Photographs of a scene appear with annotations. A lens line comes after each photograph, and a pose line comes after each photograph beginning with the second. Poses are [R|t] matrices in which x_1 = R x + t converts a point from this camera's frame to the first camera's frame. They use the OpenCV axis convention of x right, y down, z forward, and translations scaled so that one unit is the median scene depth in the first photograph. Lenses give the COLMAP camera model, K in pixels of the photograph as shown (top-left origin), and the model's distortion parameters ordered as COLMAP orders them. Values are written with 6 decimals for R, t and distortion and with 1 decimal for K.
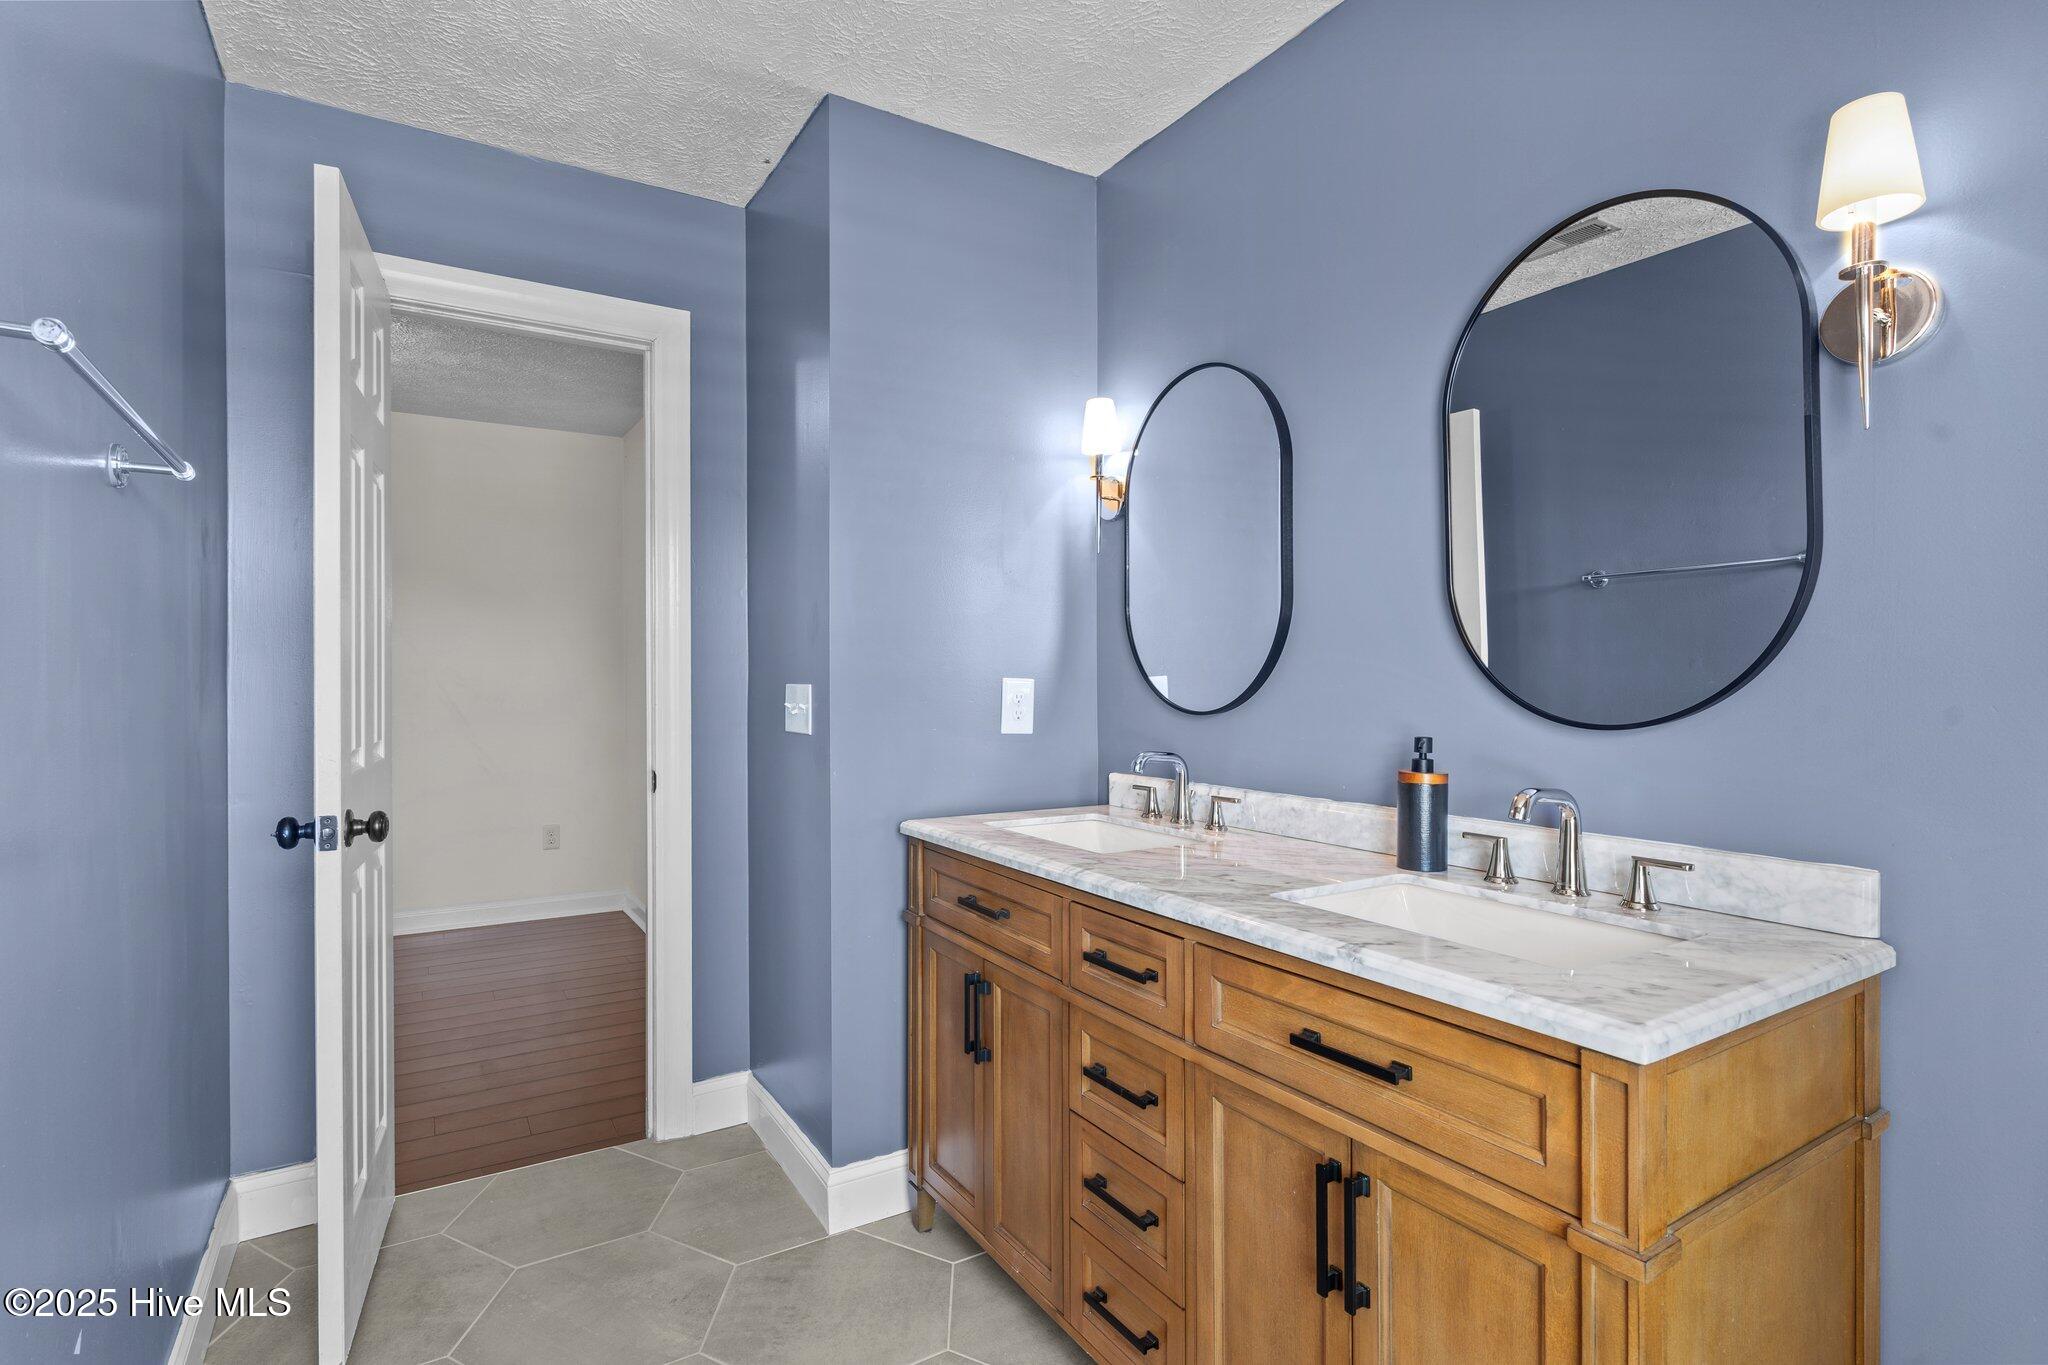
lens RADIAL K [[1024.8, 0, 1030.3], [0, 1024.8, 677.3], [0, 0, 1]] dist [-0.001308, -0.000114]
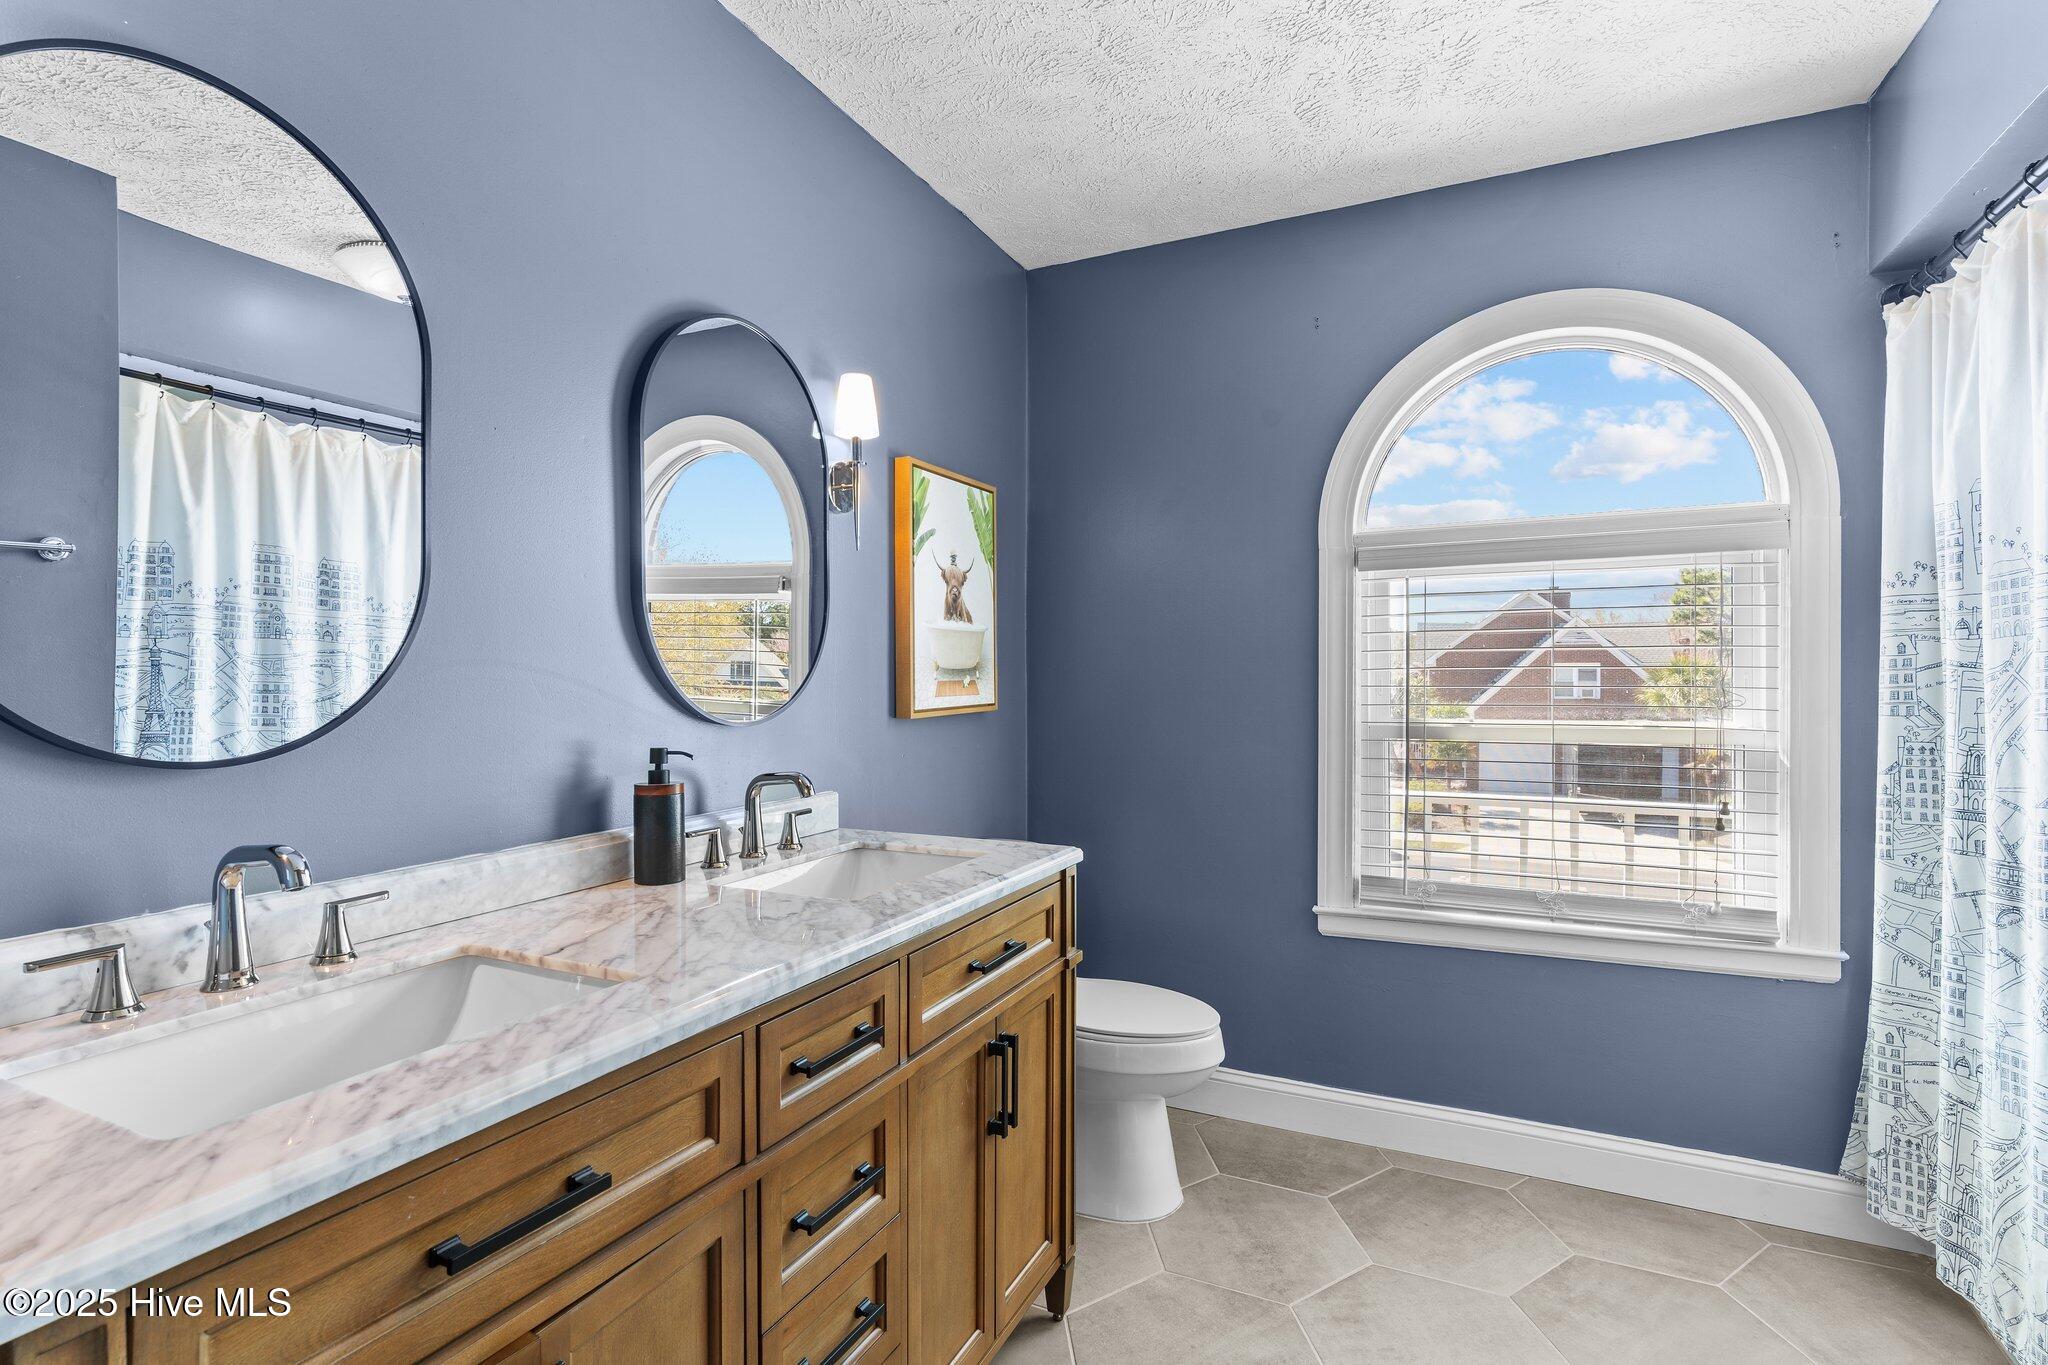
lens RADIAL K [[1024.8, 0, 1025.3], [0, 1024.8, 683.9], [0, 0, 1]] dist [-0.001308, -0.000114]
pose [[-0.549542, -0.009024, 0.835417, -0.573050], [0.000254, 0.999940, 0.010968, -0.011220], [-0.835466, 0.006239, -0.549507, 1.144160]]
